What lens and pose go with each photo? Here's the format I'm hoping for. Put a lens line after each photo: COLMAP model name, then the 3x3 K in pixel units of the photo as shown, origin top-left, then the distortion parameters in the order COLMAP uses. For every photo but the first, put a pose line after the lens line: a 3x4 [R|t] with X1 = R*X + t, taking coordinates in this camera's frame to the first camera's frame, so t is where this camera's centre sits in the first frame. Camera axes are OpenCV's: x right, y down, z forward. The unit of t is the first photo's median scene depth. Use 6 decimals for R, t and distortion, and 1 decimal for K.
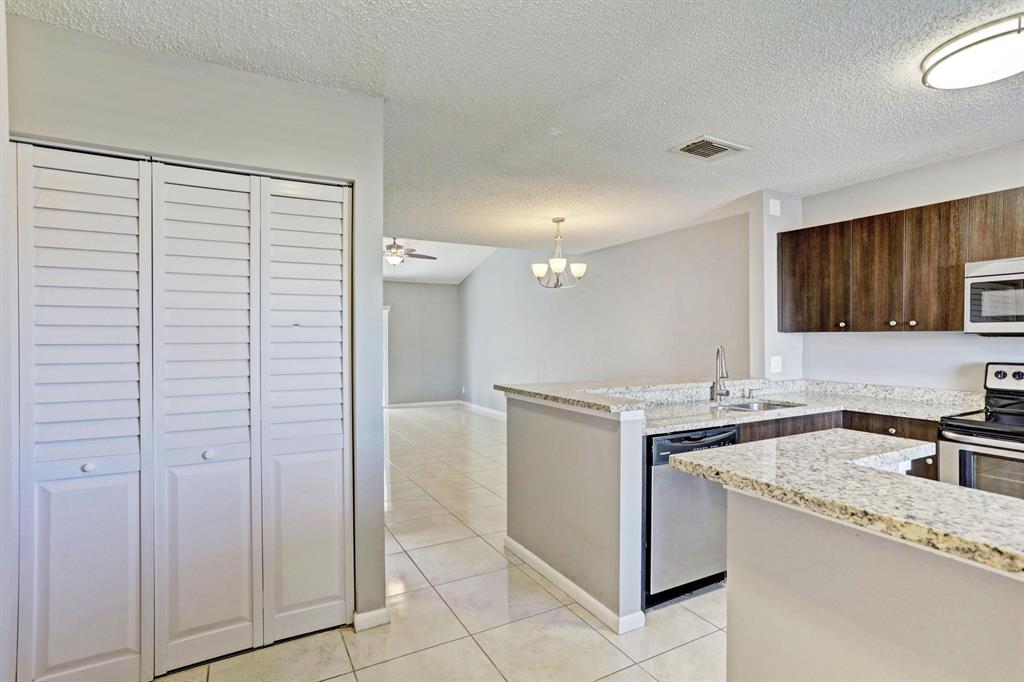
lens RADIAL K [[503.8, 0, 507.7], [0, 503.8, 339.0], [0, 0, 1]] dist [-0.056160, 0.046292]
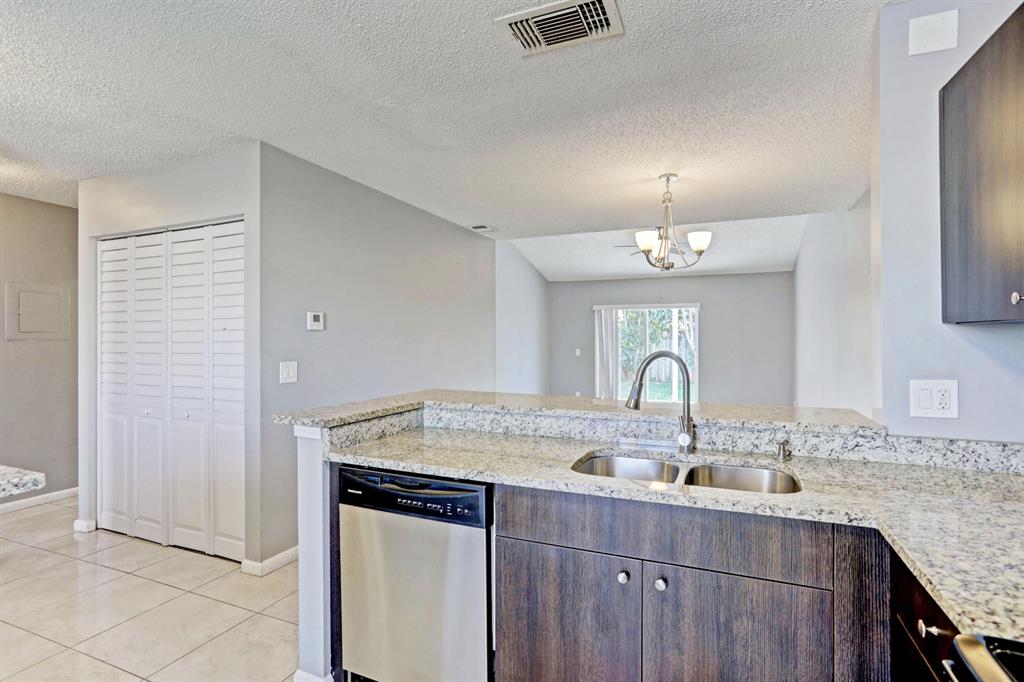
lens RADIAL K [[503.8, 0, 507.7], [0, 503.8, 339.0], [0, 0, 1]] dist [-0.056160, 0.046292]
pose [[0.616252, 0.000121, -0.787549, 0.765070], [-0.000167, 1.000000, 0.000023, -0.000747], [0.787549, 0.000117, 0.616252, 0.524708]]
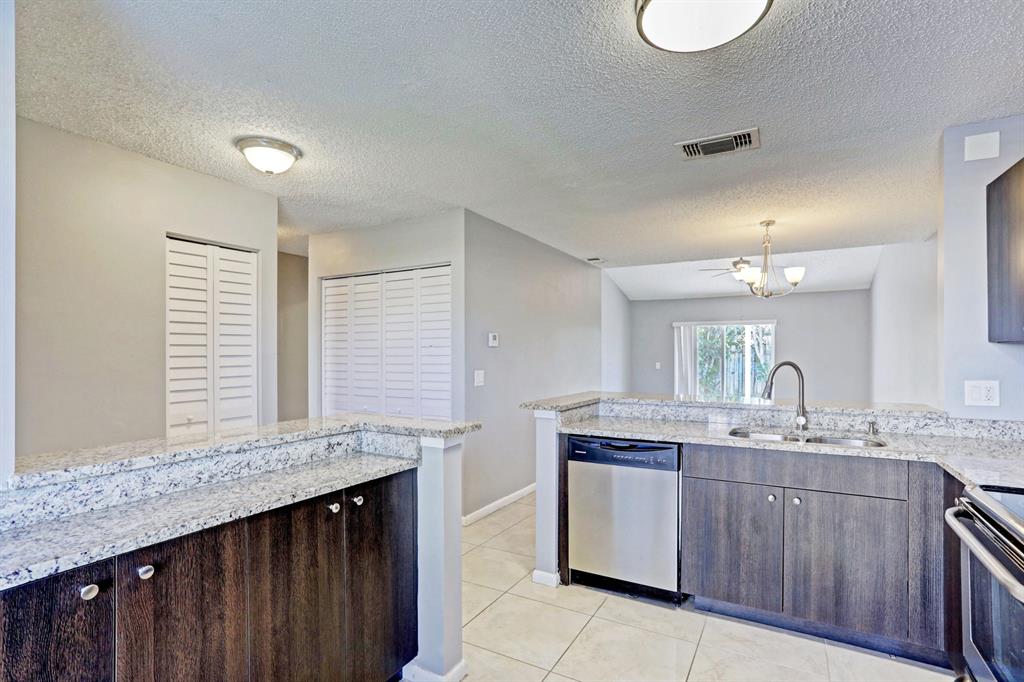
lens RADIAL K [[502.3, 0, 513.4], [0, 502.3, 356.0], [0, 0, 1]] dist [-0.049827, 0.036694]
pose [[0.536817, 0.003963, -0.843690, 0.884821], [0.000451, 0.999987, 0.004984, -0.000209], [0.843699, -0.003056, 0.536808, 0.179839]]
